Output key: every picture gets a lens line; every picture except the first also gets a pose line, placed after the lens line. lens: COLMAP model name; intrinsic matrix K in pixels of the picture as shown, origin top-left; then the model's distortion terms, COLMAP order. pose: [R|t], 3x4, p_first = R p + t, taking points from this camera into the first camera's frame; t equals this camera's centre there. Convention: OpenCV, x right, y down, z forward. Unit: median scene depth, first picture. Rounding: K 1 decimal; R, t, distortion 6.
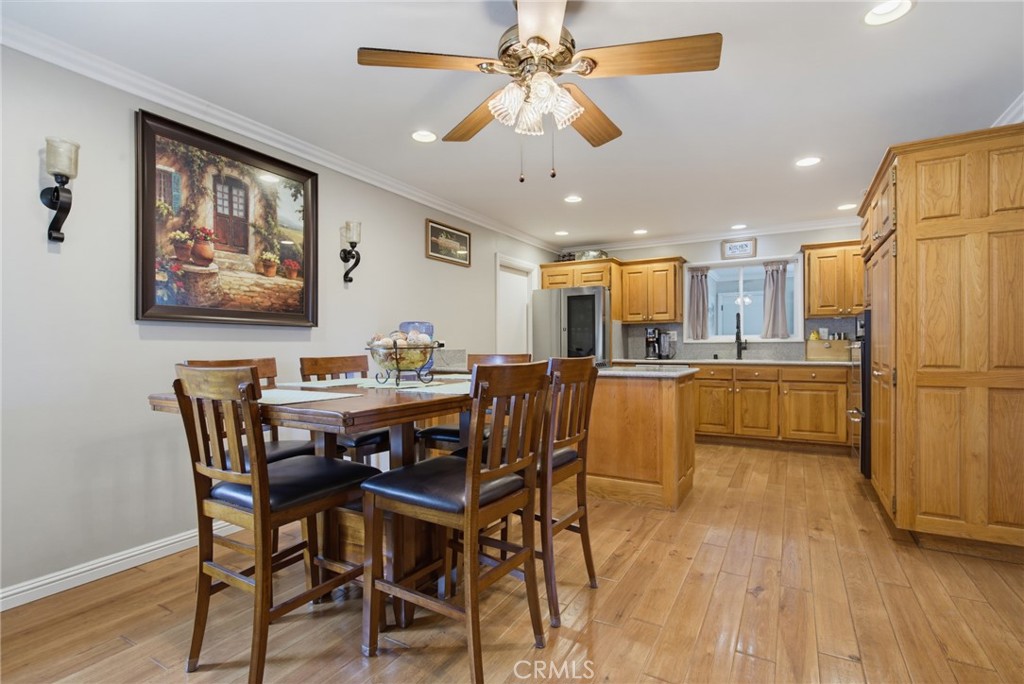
lens RADIAL K [[479.8, 0, 512.0], [0, 479.8, 342.0], [0, 0, 1]] dist [0.001848, 0.000063]
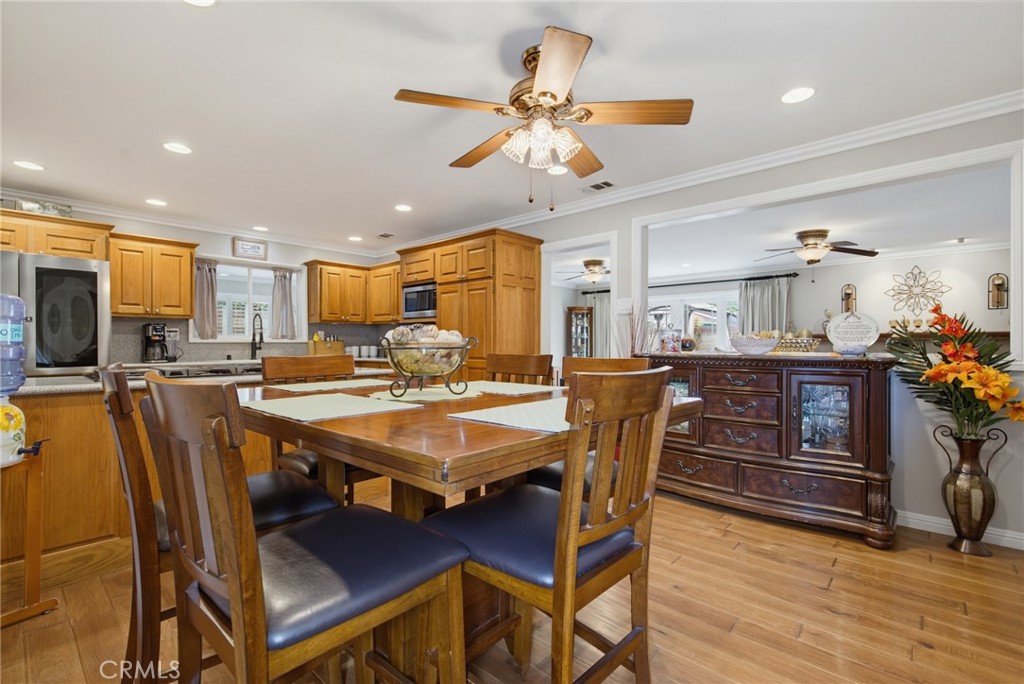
lens RADIAL K [[454.4, 0, 512.0], [0, 454.4, 342.0], [0, 0, 1]] dist [-0.001725, 0.000021]
pose [[0.199030, 0.005476, 0.979978, -0.361150], [-0.007077, 0.999966, -0.004150, 0.000136], [-0.979968, -0.006109, 0.199062, 0.288042]]
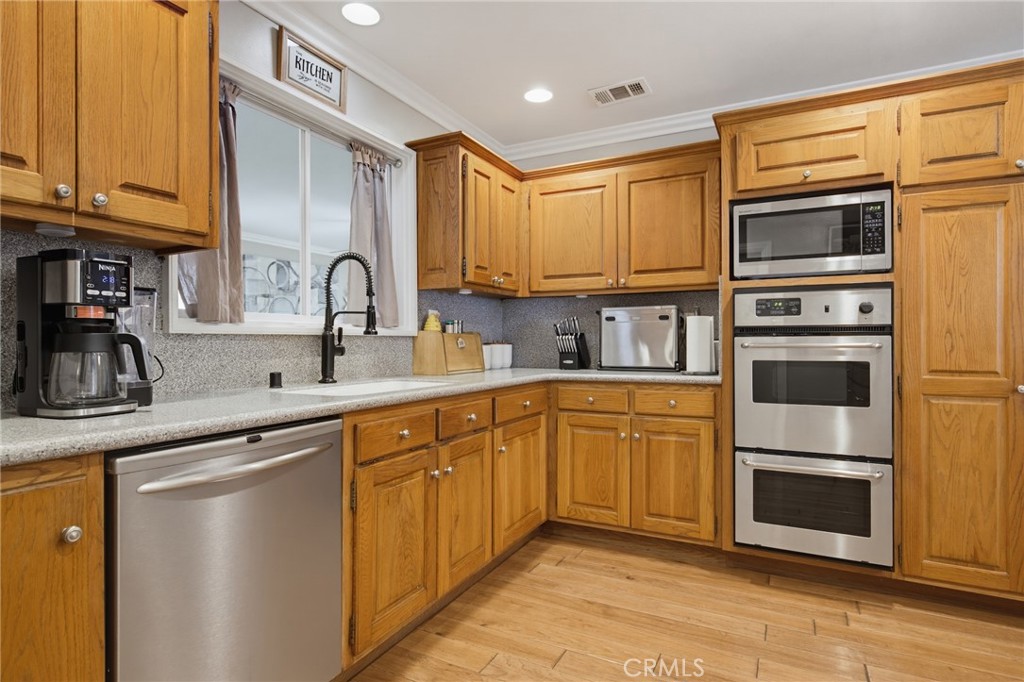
lens RADIAL K [[529.3, 0, 512.0], [0, 529.3, 341.0], [0, 0, 1]] dist [-0.000918, -0.000690]
pose [[-0.060072, 0.002629, 0.998191, 0.071239], [-0.005898, 0.999978, -0.002989, 0.005890], [-0.998177, -0.006067, -0.060055, 0.910488]]
